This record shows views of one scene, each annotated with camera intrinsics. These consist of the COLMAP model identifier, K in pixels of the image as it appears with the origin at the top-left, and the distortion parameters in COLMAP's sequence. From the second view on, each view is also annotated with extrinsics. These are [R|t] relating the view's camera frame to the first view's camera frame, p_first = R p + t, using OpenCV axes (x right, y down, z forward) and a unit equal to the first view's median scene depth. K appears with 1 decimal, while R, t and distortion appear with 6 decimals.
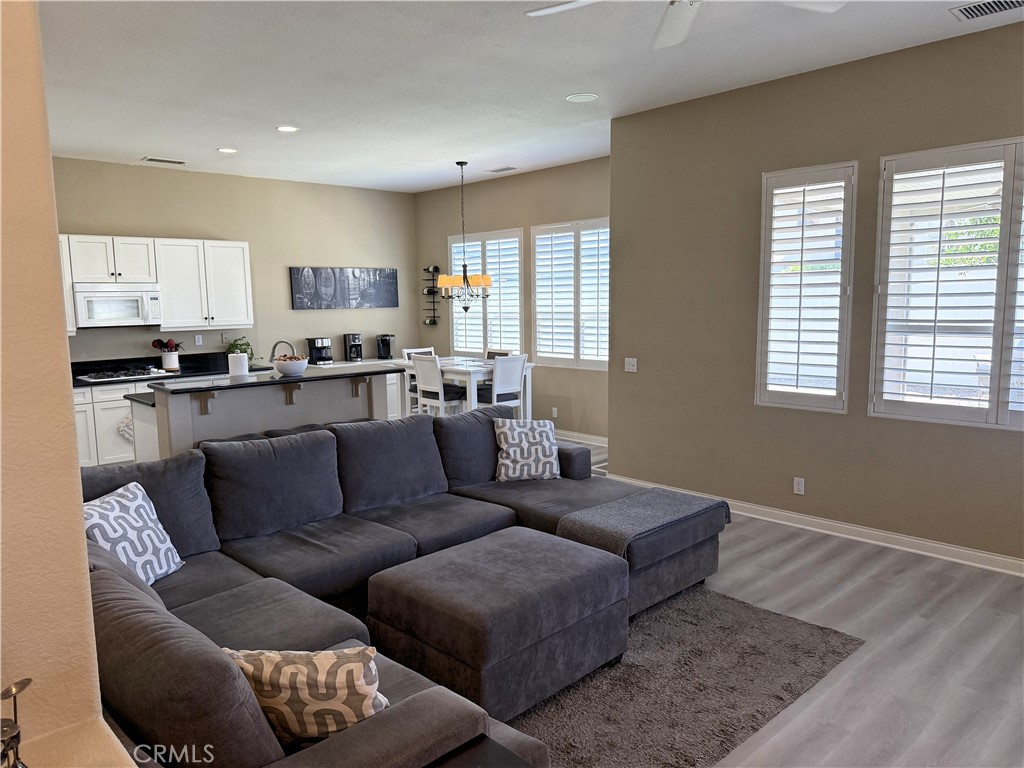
lens RADIAL K [[732.6, 0, 514.6], [0, 732.6, 388.5], [0, 0, 1]] dist [0.090249, -0.123504]
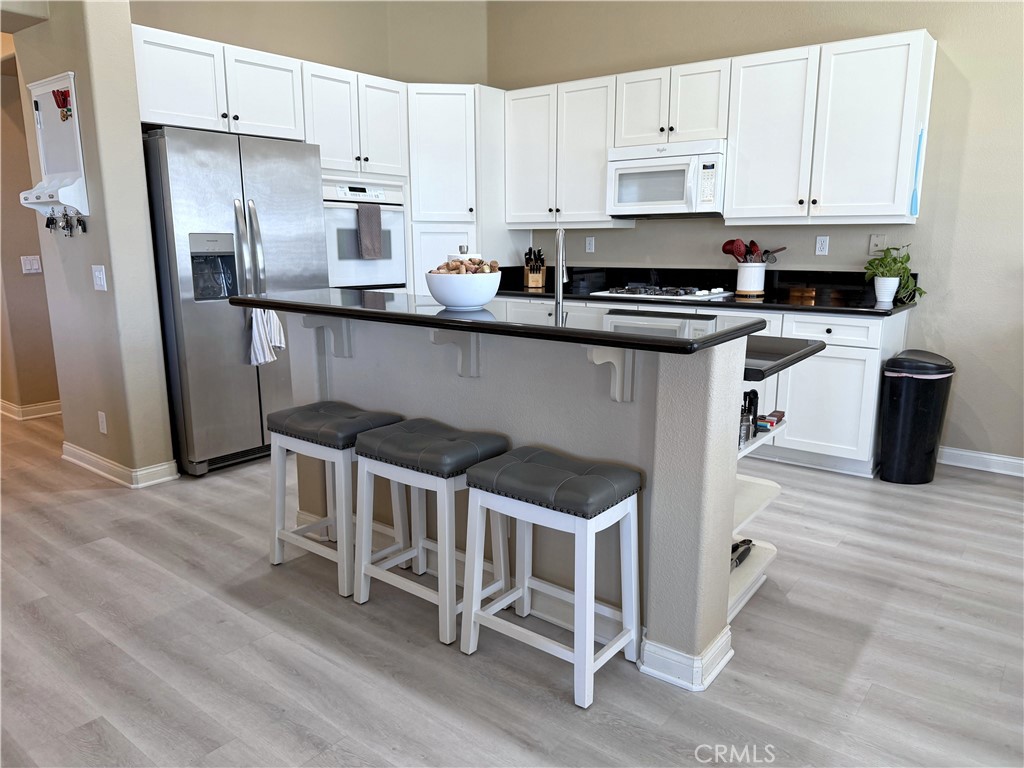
lens RADIAL K [[732.6, 0, 509.7], [0, 732.6, 386.5], [0, 0, 1]] dist [0.090249, -0.123504]
pose [[0.140952, 0.215446, -0.966290, 0.086135], [-0.123591, 0.972228, 0.198742, -0.043901], [0.982272, 0.091411, 0.163664, 0.680493]]
